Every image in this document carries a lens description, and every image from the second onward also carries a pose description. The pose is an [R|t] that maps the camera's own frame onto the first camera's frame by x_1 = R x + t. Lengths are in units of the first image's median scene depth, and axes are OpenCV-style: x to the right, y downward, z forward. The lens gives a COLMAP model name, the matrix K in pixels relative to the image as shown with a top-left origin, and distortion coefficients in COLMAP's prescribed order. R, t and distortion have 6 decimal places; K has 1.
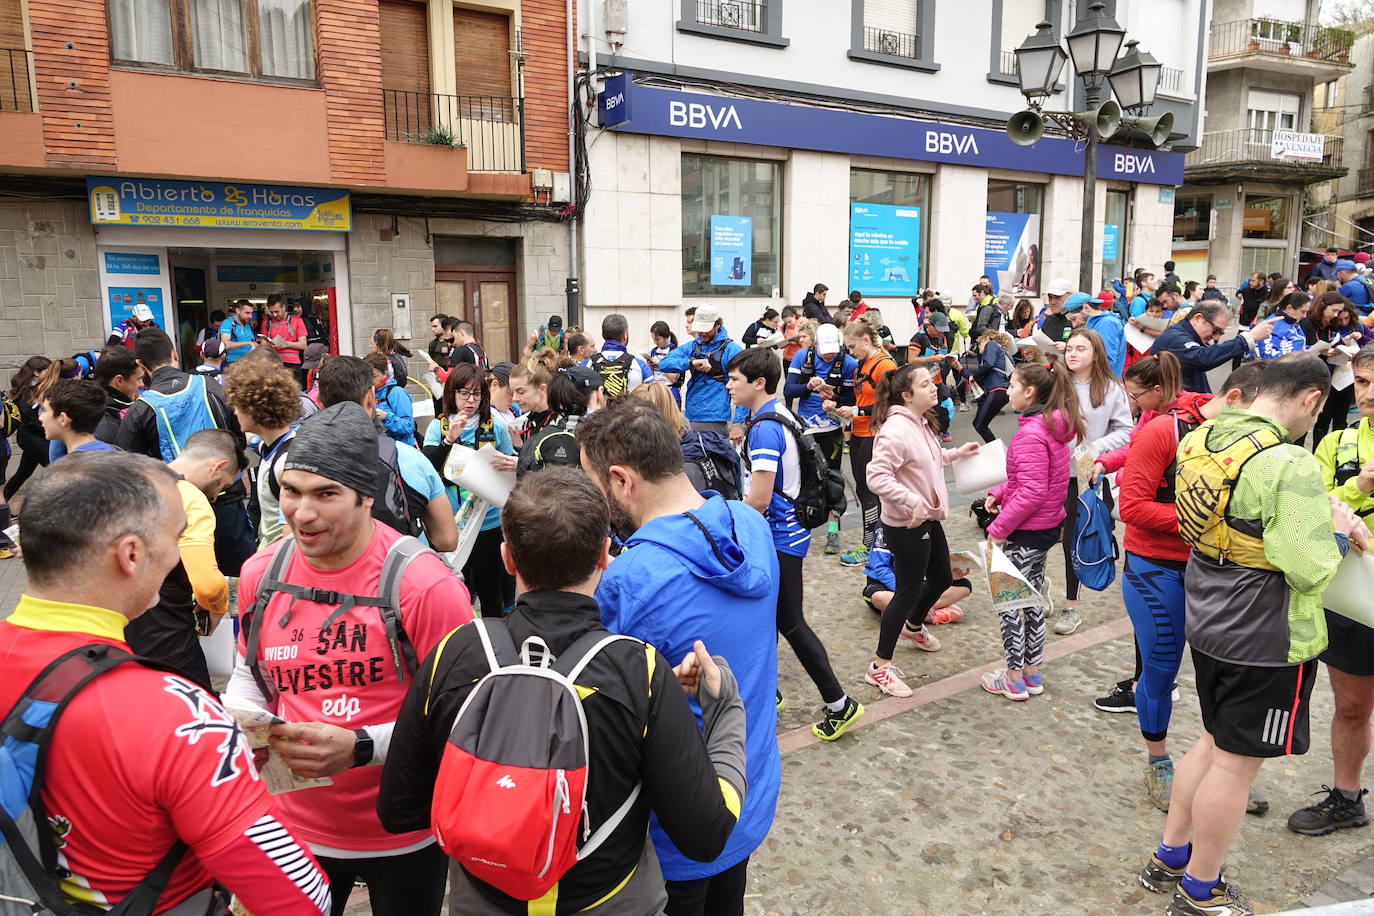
lens RADIAL K [[948.6, 0, 696.3], [0, 948.6, 459.6], [0, 0, 1]] dist [-0.004638, 0.003292]
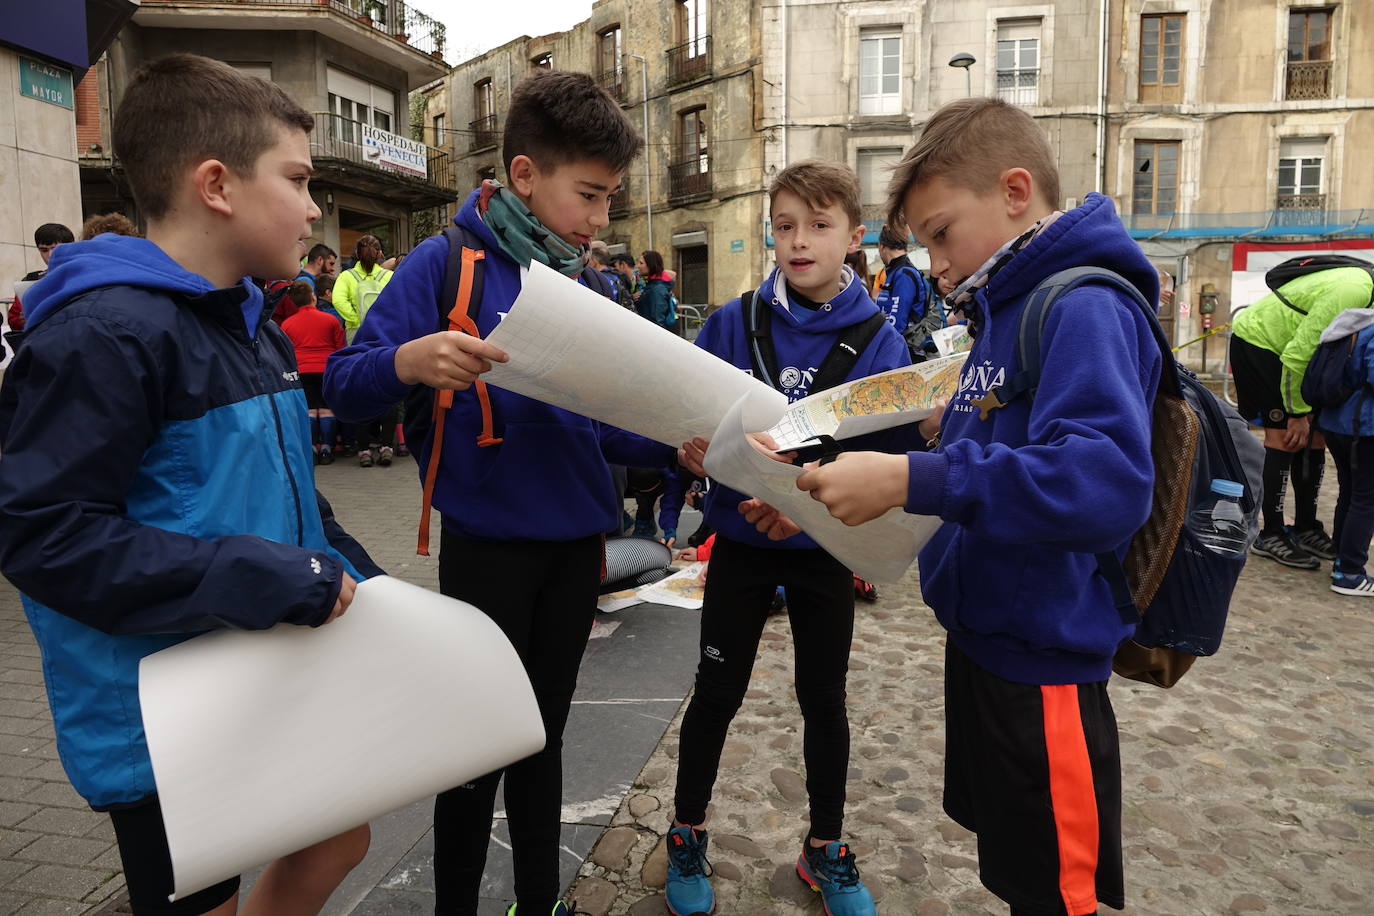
lens RADIAL K [[948.6, 0, 694.6], [0, 948.6, 451.8], [0, 0, 1]] dist [-0.004638, 0.003292]
pose [[0.689893, -0.064768, 0.721008, 0.240749], [0.116553, 0.992933, -0.022327, -0.049102], [-0.714467, 0.099439, 0.692566, 0.332792]]
